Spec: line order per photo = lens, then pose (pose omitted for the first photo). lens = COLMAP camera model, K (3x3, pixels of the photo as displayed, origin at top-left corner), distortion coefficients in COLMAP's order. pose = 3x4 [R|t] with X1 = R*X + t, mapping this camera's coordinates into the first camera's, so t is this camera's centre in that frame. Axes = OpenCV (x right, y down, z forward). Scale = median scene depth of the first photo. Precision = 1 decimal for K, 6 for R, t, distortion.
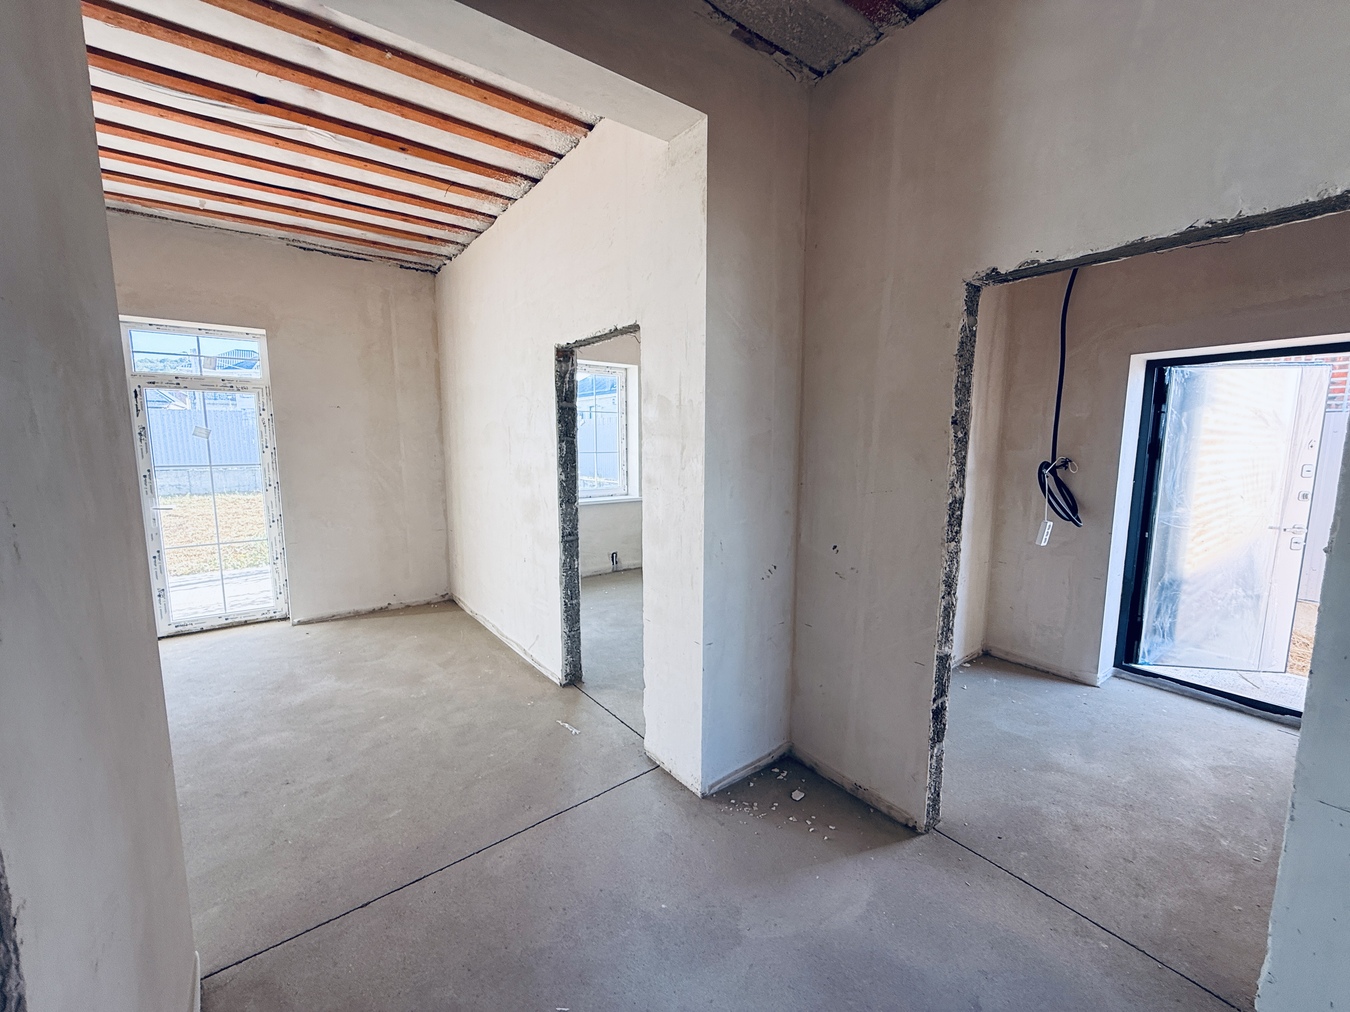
lens RADIAL K [[541.5, 0, 675.4], [0, 541.5, 508.4], [0, 0, 1]] dist [0.000002, 0.000081]
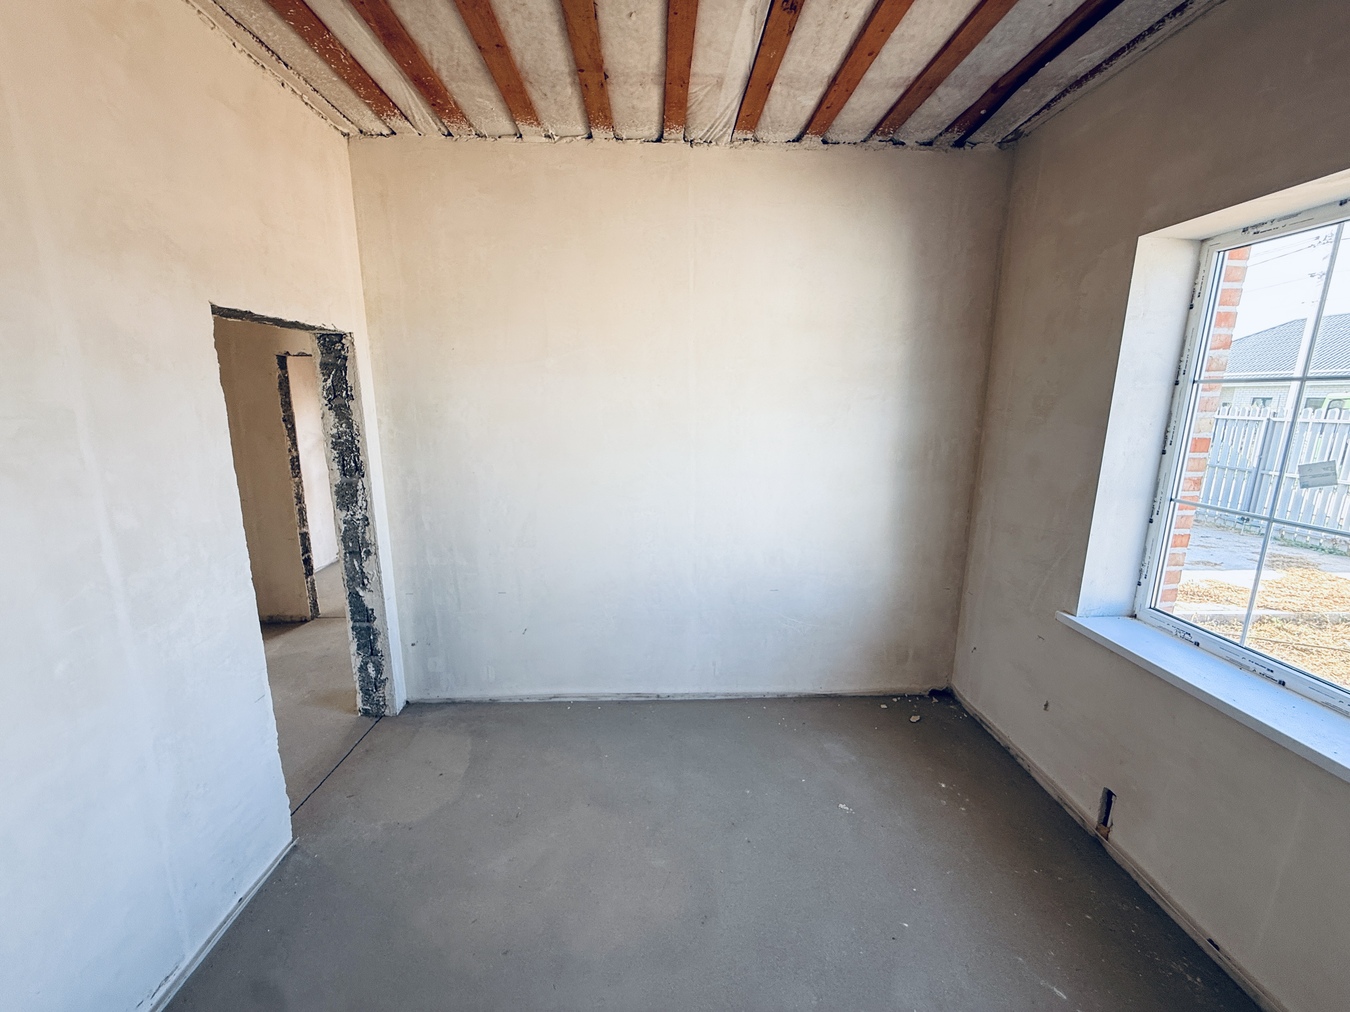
lens RADIAL K [[541.5, 0, 672.0], [0, 541.5, 508.3], [0, 0, 1]] dist [0.000002, 0.000081]
pose [[0.581584, -0.166895, 0.796183, -0.159622], [0.103010, 0.985959, 0.131430, 0.026141], [-0.806938, 0.005577, 0.590609, -0.680997]]
